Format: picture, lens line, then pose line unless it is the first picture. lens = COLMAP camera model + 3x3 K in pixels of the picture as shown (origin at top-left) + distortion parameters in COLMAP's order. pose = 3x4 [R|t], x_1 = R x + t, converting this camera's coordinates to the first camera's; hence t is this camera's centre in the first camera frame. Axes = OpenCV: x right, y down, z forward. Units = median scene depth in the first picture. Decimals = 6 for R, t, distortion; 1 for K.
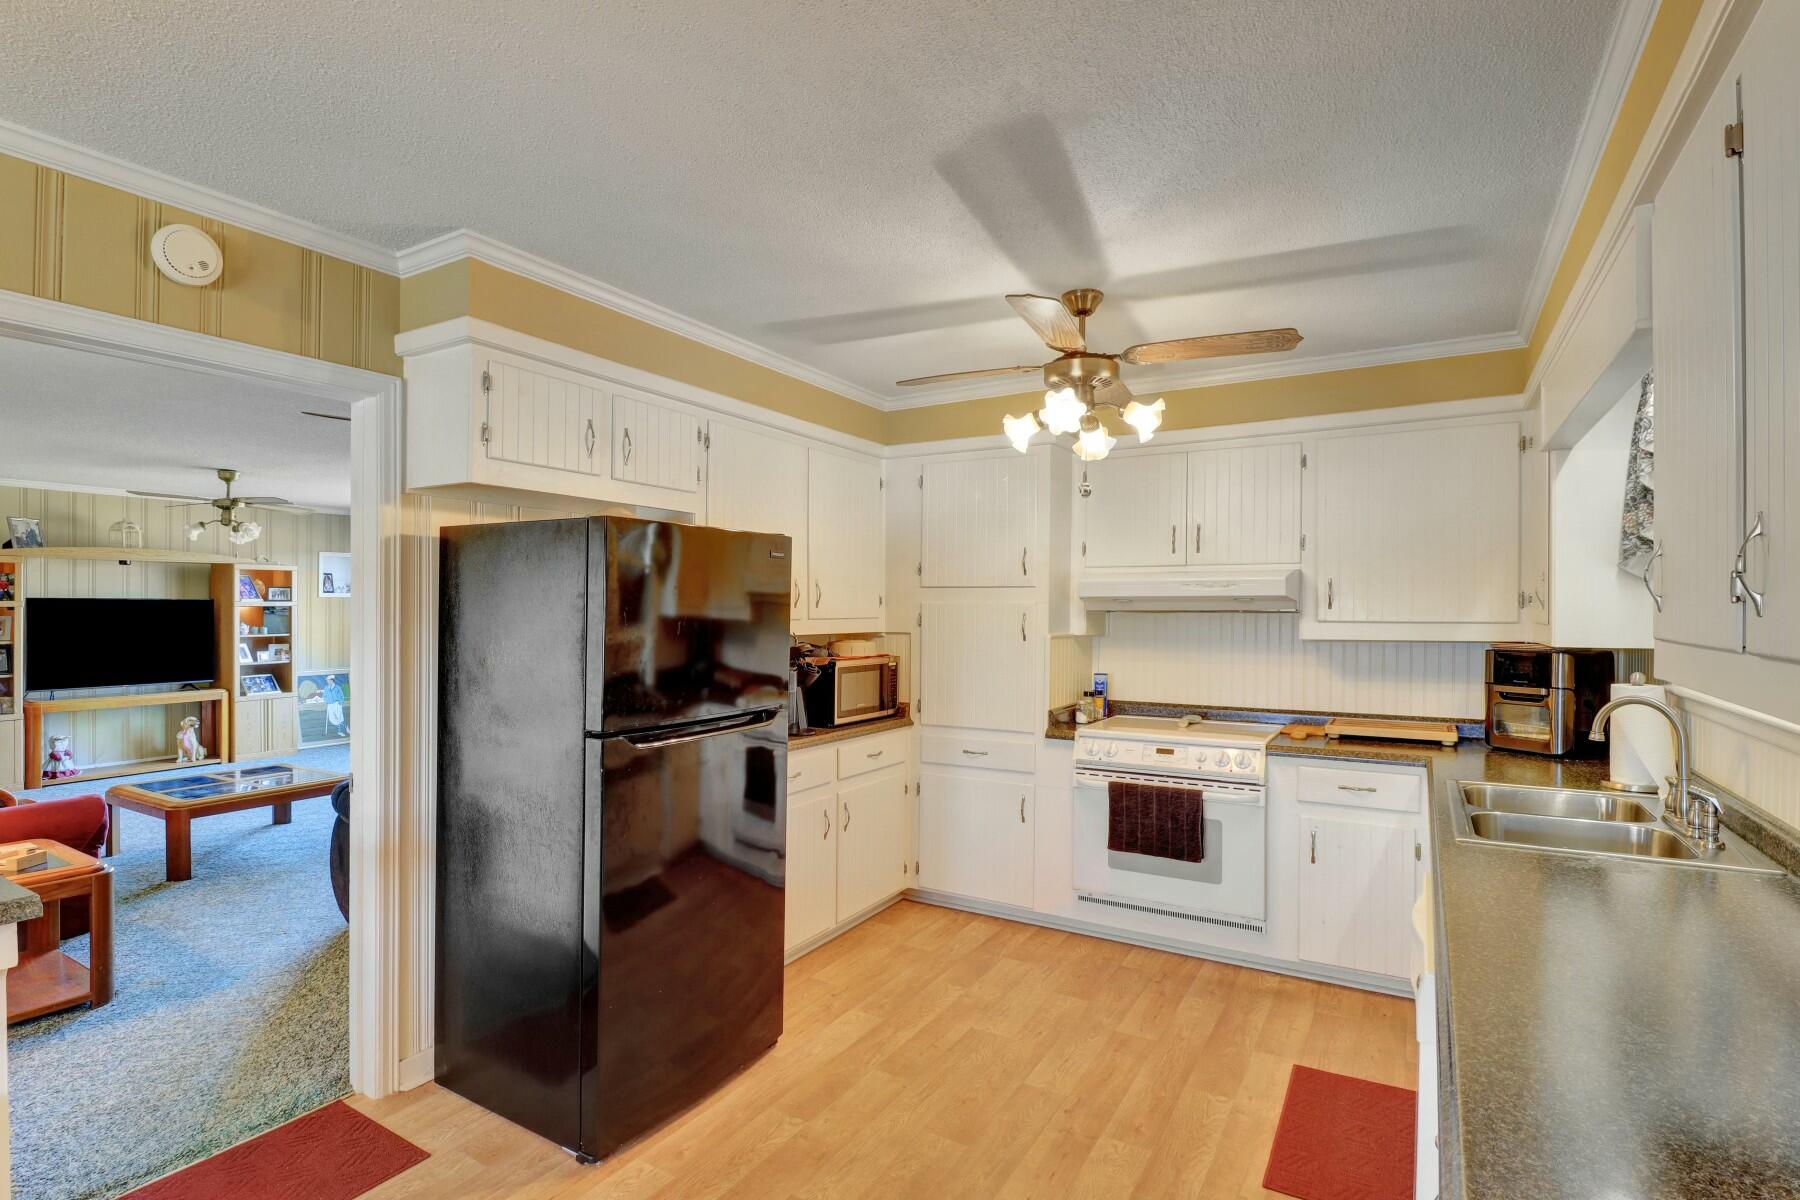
lens RADIAL K [[875.8, 0, 904.1], [0, 875.8, 620.6], [0, 0, 1]] dist [-0.000739, -0.000280]
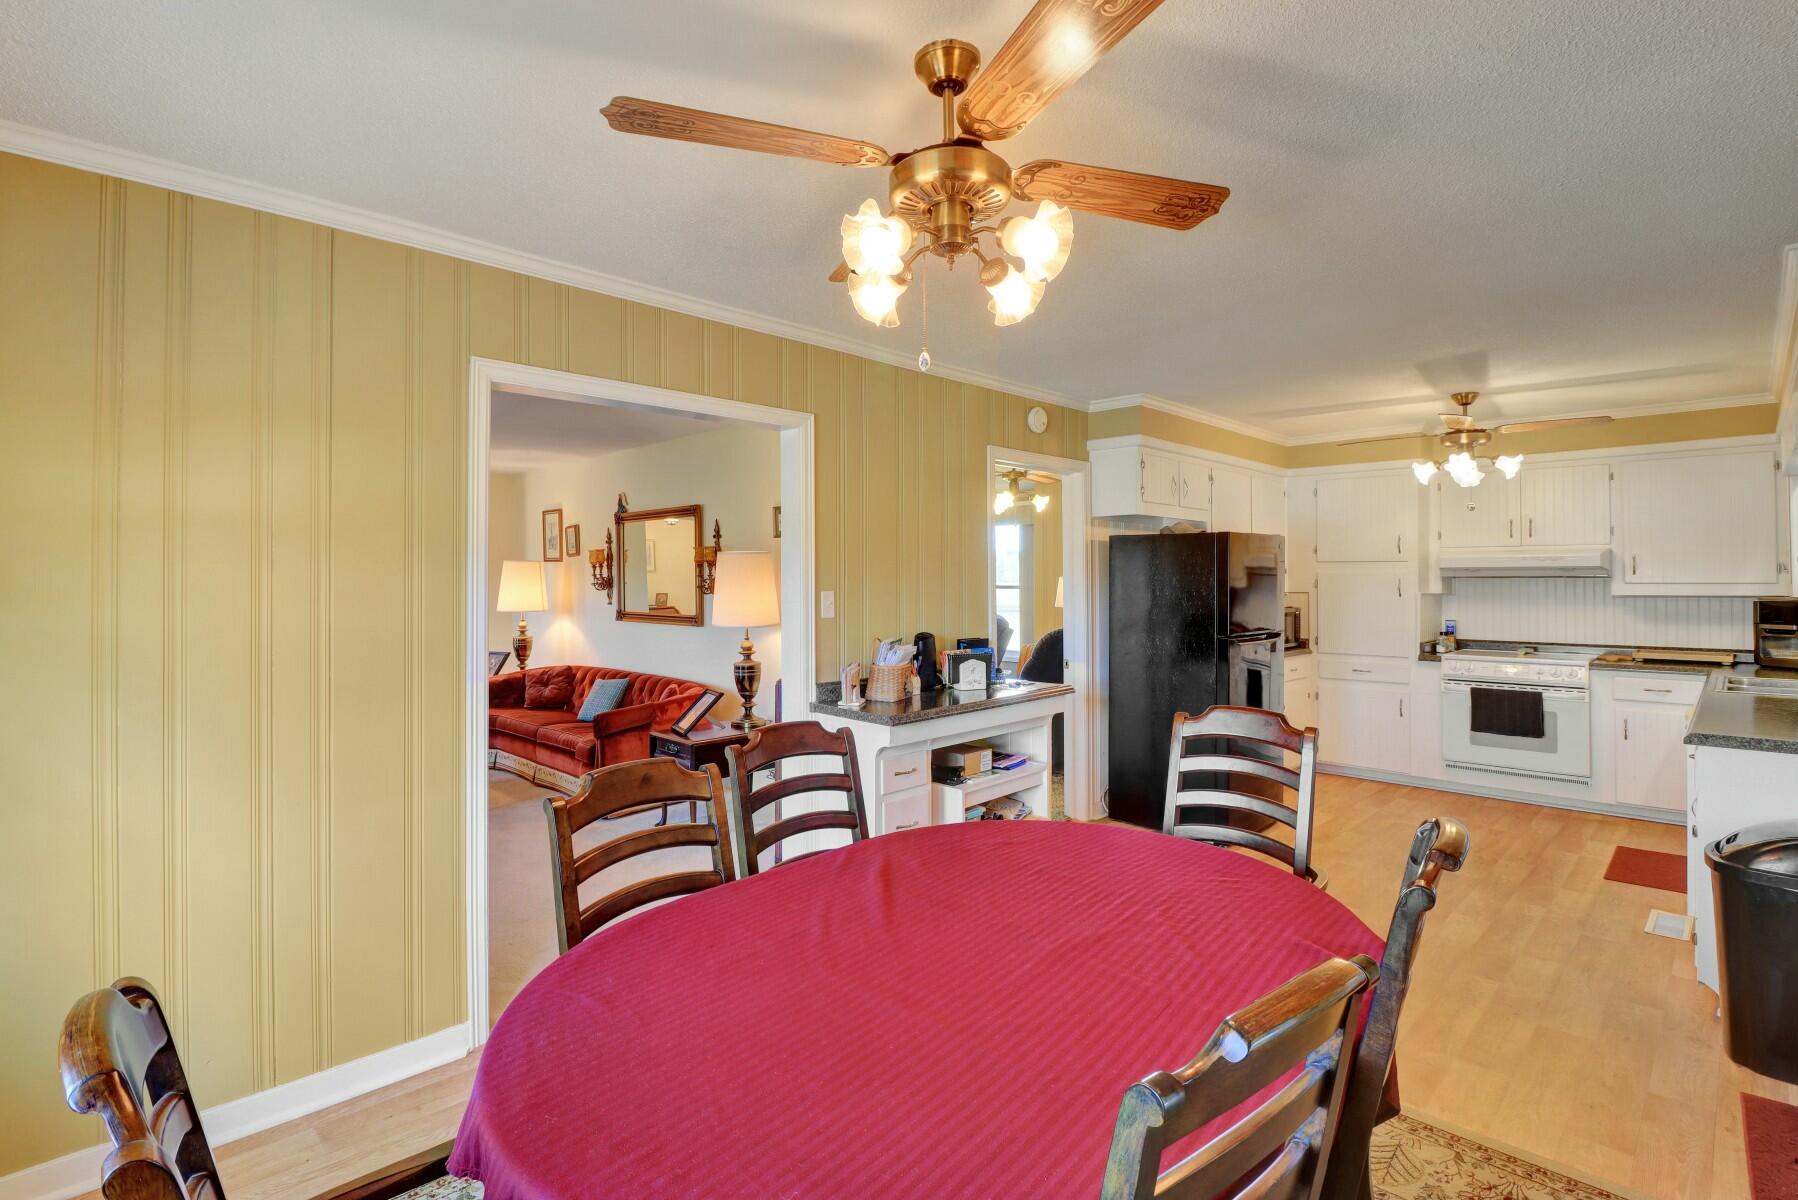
lens RADIAL K [[860.2, 0, 896.5], [0, 860.2, 567.0], [0, 0, 1]] dist [0.000149, -0.012369]
pose [[0.968916, -0.008048, -0.247260, -0.387198], [0.001722, 0.999666, -0.025793, 0.009518], [0.247385, 0.024566, 0.968606, -0.752114]]
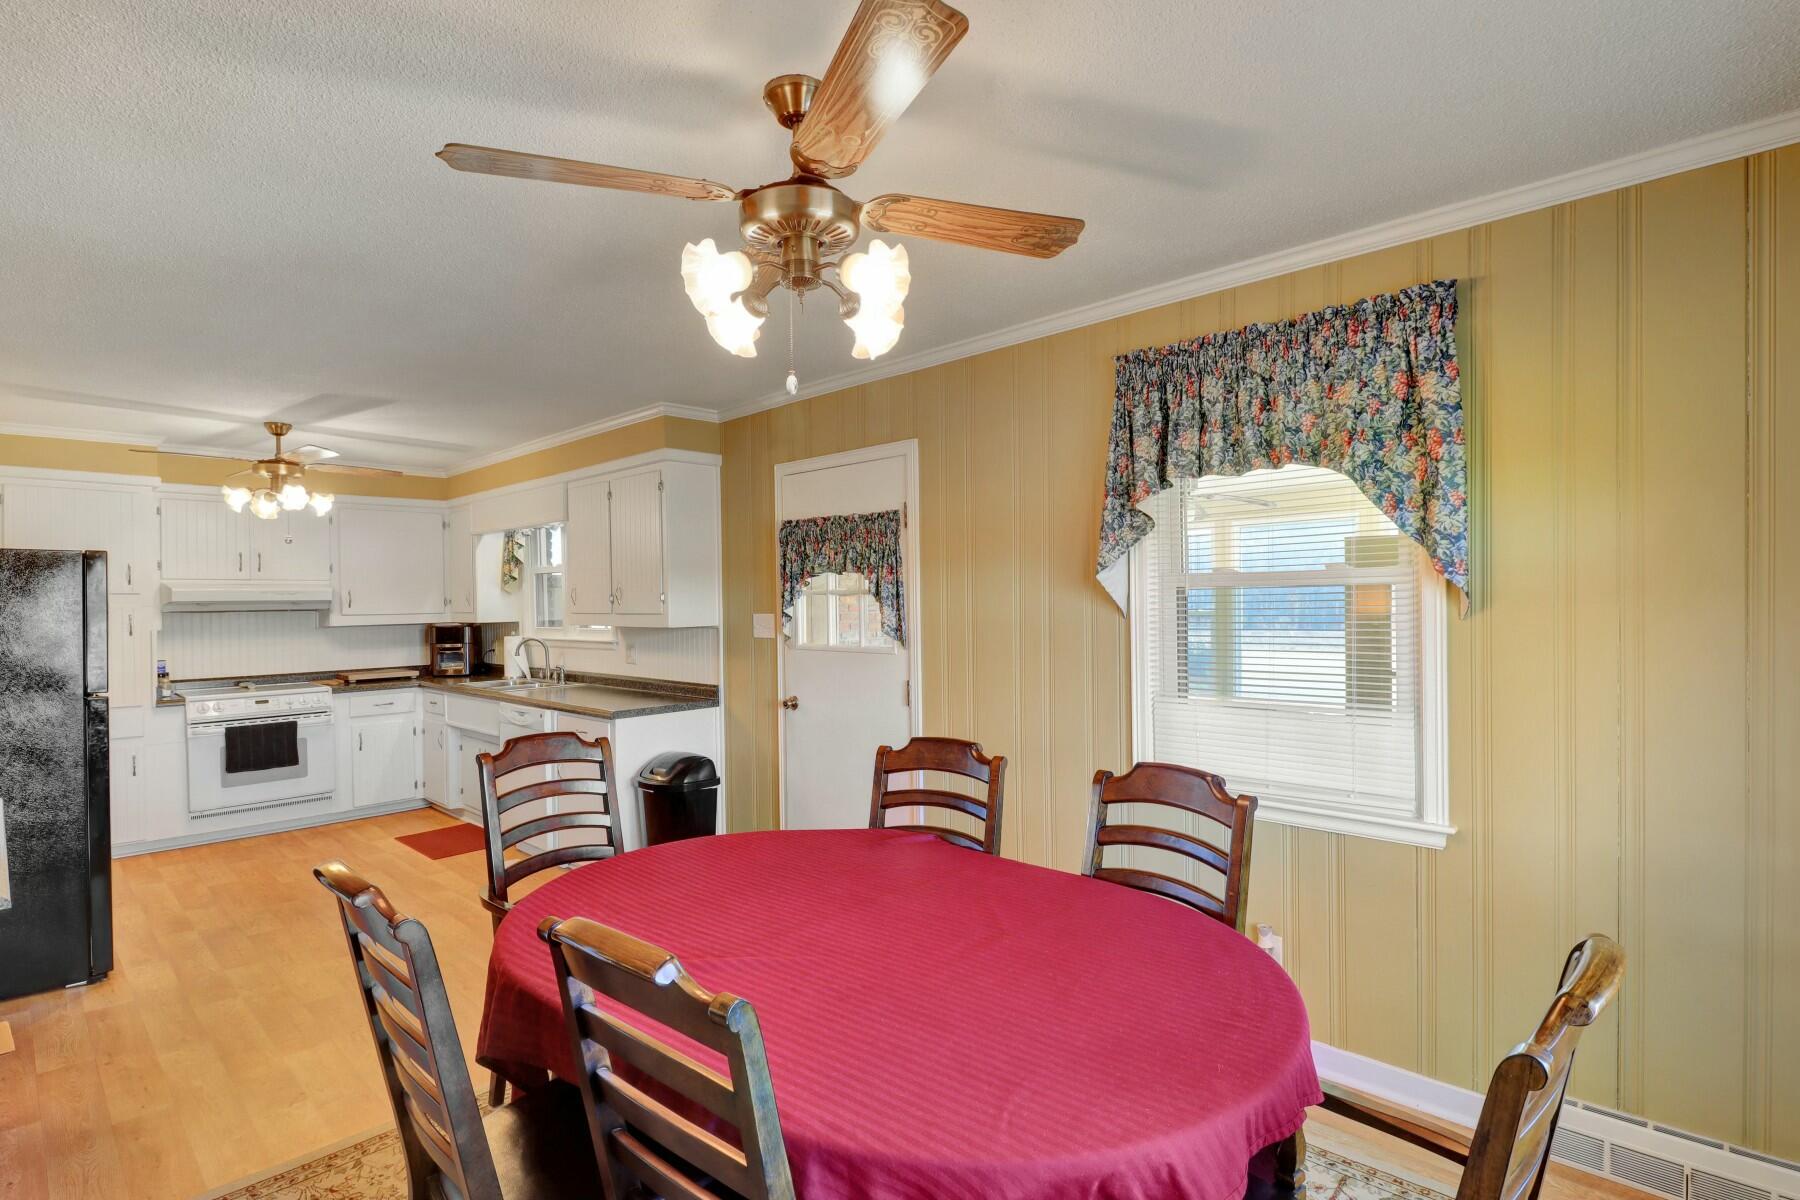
lens RADIAL K [[881.3, 0, 900.0], [0, 881.3, 600.0], [0, 0, 1]] dist [-0.001277, -0.000246]
pose [[0.220628, -0.005035, 0.975345, -0.992709], [0.026044, 0.999661, -0.000730, 0.000904], [-0.975010, 0.025563, 0.220684, -0.451467]]
